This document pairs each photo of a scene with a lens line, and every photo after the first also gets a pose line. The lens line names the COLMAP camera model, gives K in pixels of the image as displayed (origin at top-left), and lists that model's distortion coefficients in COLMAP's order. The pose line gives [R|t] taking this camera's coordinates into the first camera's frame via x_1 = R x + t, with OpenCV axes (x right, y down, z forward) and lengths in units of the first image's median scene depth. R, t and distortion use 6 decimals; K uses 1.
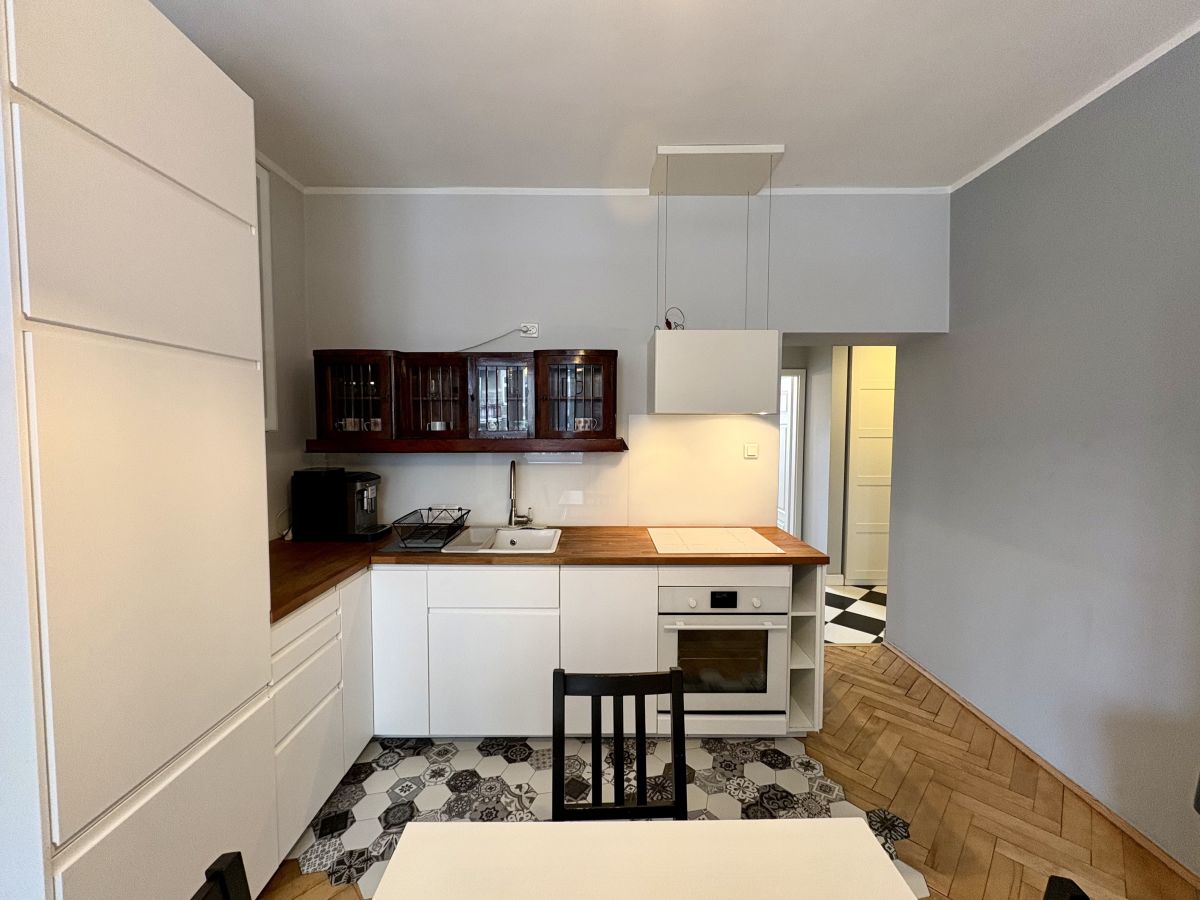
lens RADIAL K [[478.0, 0, 601.9], [0, 478.0, 449.5], [0, 0, 1]] dist [-0.005656, 0.000033]
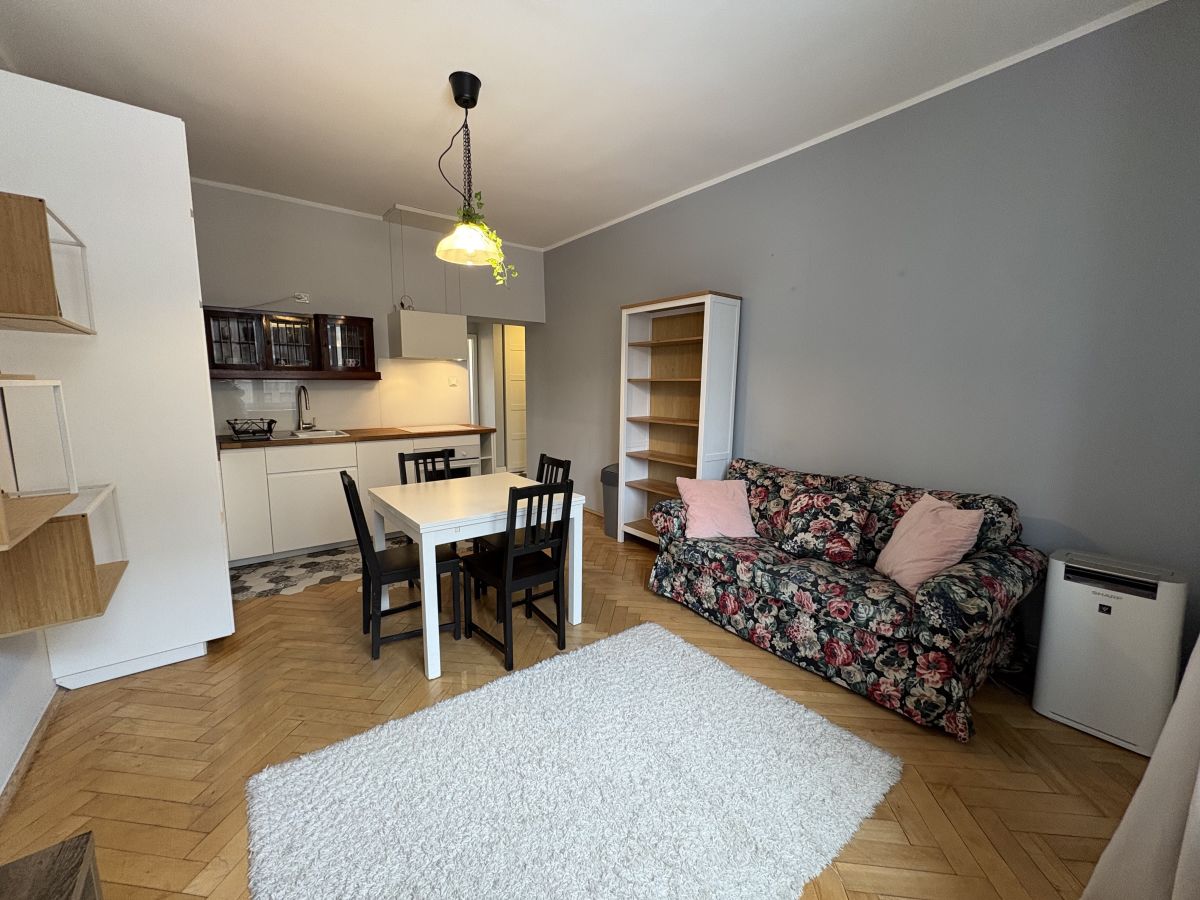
lens RADIAL K [[478.0, 0, 601.0], [0, 478.0, 450.7], [0, 0, 1]] dist [-0.005656, 0.000033]
pose [[0.789316, -0.080409, 0.608700, -0.376926], [0.027782, 0.995049, 0.095421, 0.110190], [-0.613359, -0.058406, 0.787642, -0.797797]]
